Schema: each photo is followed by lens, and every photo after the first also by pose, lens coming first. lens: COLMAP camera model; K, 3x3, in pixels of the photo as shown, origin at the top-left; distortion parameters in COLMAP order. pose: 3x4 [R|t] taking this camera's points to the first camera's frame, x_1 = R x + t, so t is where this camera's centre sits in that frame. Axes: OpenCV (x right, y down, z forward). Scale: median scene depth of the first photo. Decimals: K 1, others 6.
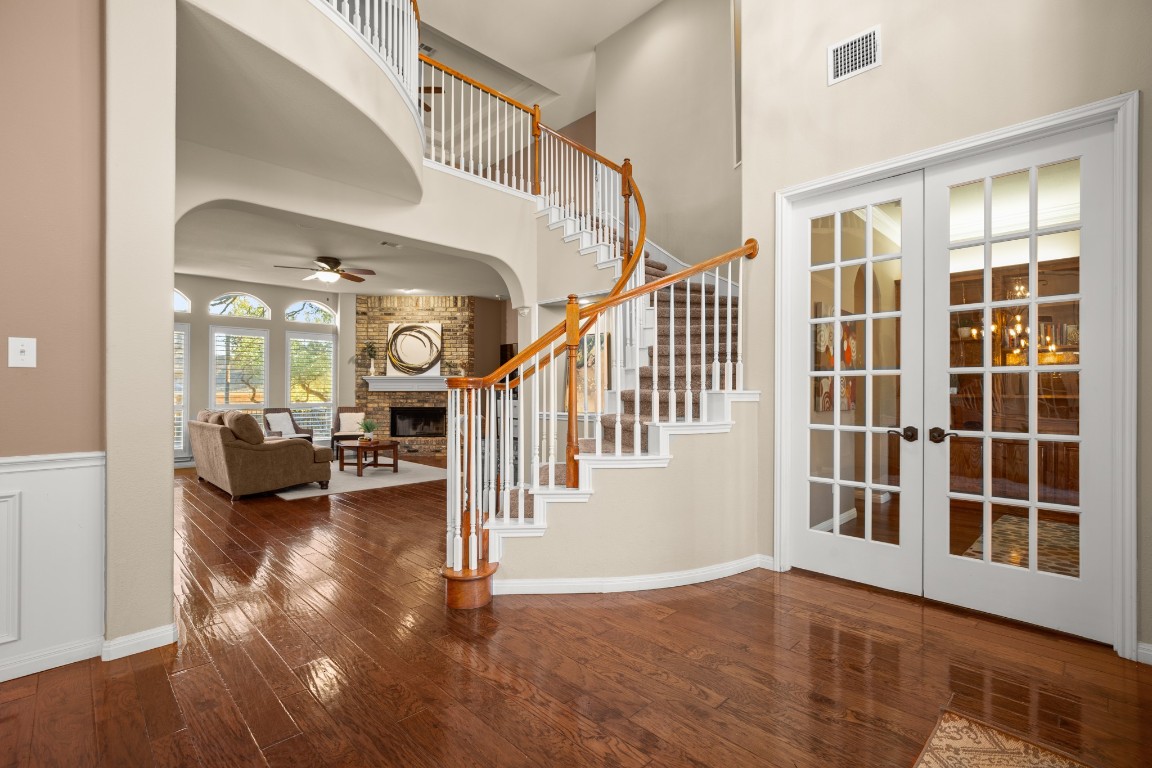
lens RADIAL K [[526.0, 0, 577.0], [0, 526.0, 376.8], [0, 0, 1]] dist [0.002664, 0.000615]
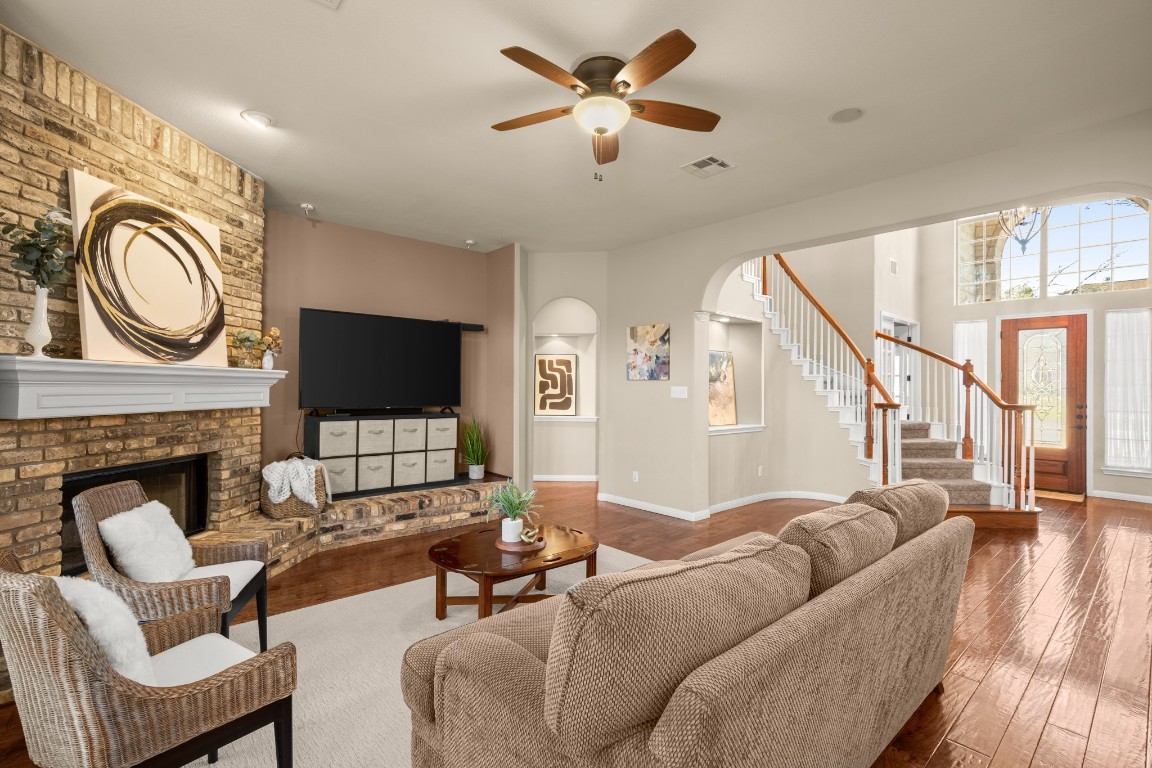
lens RADIAL K [[526.0, 0, 578.9], [0, 526.0, 385.0], [0, 0, 1]] dist [0.002664, 0.000615]
pose [[0.047363, 0.004220, 0.998869, -0.618331], [-0.010103, 0.999942, -0.003745, 0.009556], [-0.998827, -0.009914, 0.047403, 0.724285]]
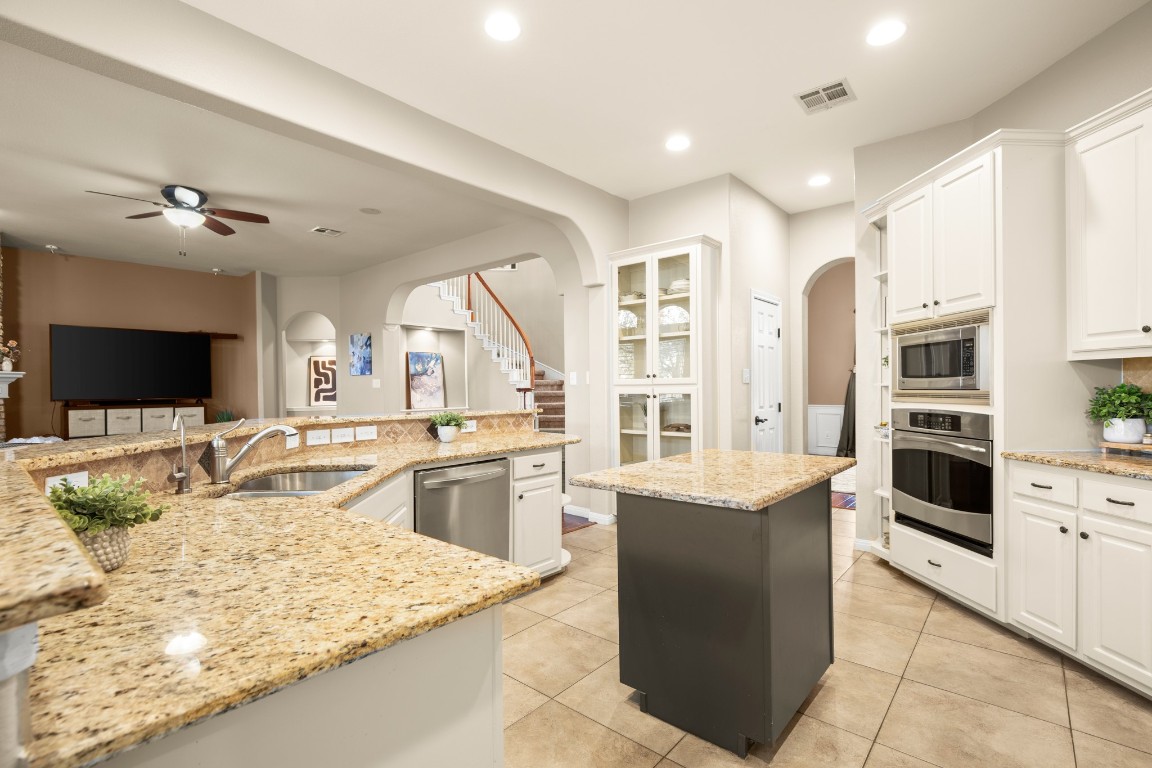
lens RADIAL K [[526.0, 0, 574.4], [0, 526.0, 389.3], [0, 0, 1]] dist [0.002664, 0.000615]
pose [[-0.080480, -0.005266, 0.996742, -0.826584], [0.010540, 0.999926, 0.006134, 0.020331], [-0.996701, 0.010999, -0.080418, 0.433964]]
